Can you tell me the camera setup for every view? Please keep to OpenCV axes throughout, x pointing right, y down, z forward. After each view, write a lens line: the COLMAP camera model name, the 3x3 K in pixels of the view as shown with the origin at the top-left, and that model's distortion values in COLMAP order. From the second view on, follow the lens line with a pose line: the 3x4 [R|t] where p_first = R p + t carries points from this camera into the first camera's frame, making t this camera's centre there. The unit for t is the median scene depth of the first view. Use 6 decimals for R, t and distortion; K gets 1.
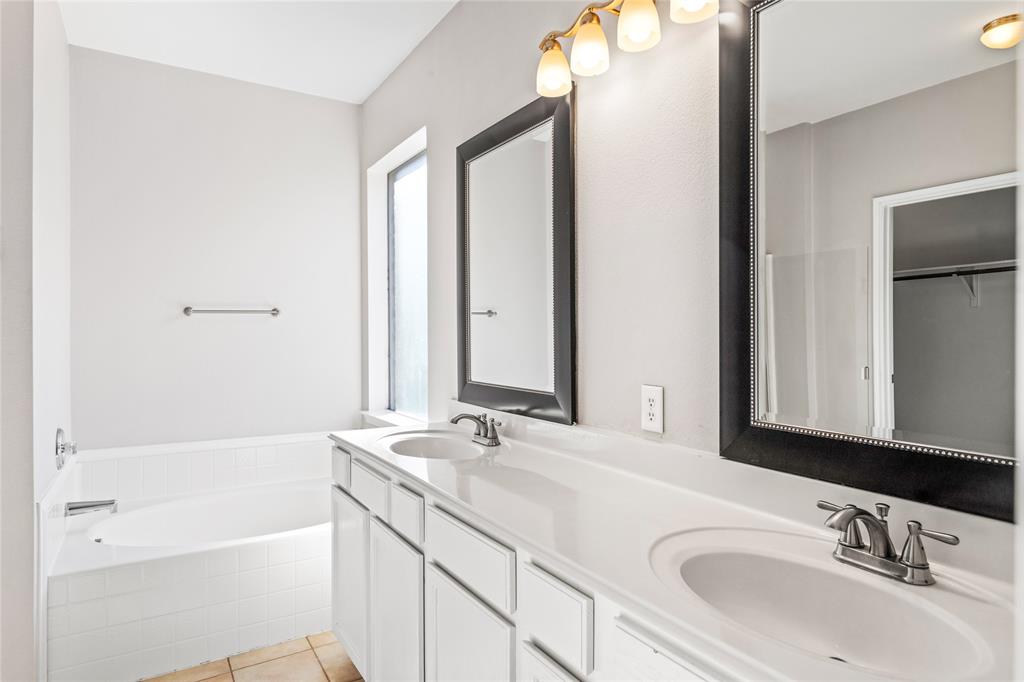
lens RADIAL K [[589.8, 0, 511.9], [0, 589.8, 337.1], [0, 0, 1]] dist [-0.005155, 0.003018]
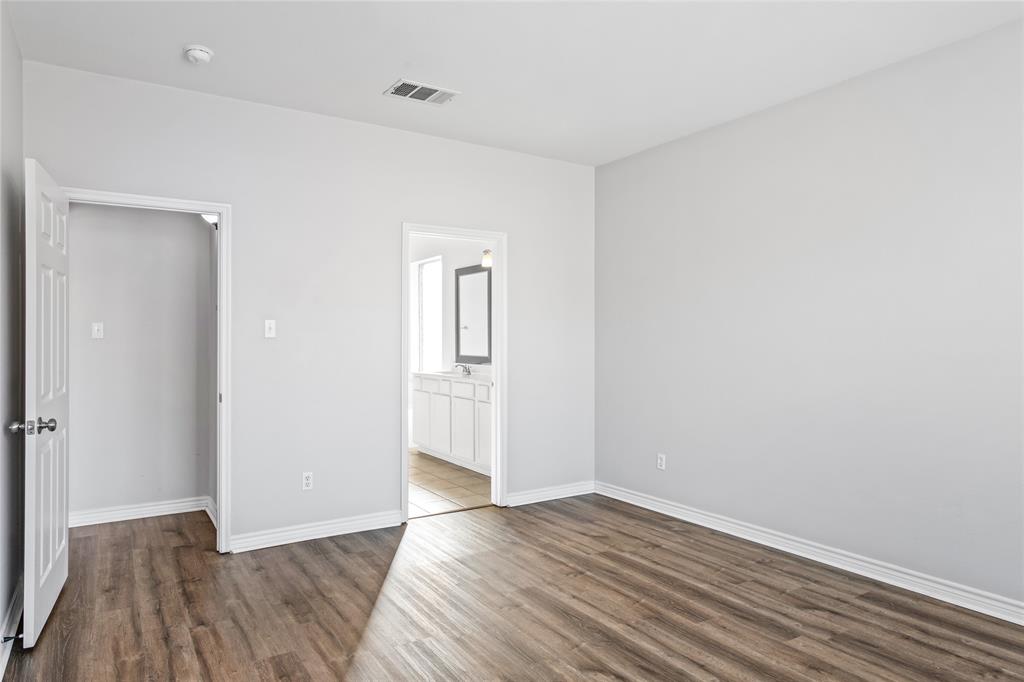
lens RADIAL K [[589.8, 0, 509.2], [0, 589.8, 337.0], [0, 0, 1]] dist [-0.005155, 0.003018]
pose [[0.999105, 0.002194, 0.042234, 0.044286], [-0.001963, 0.999983, -0.005509, 0.005006], [-0.042245, 0.005421, 0.999093, -1.861165]]
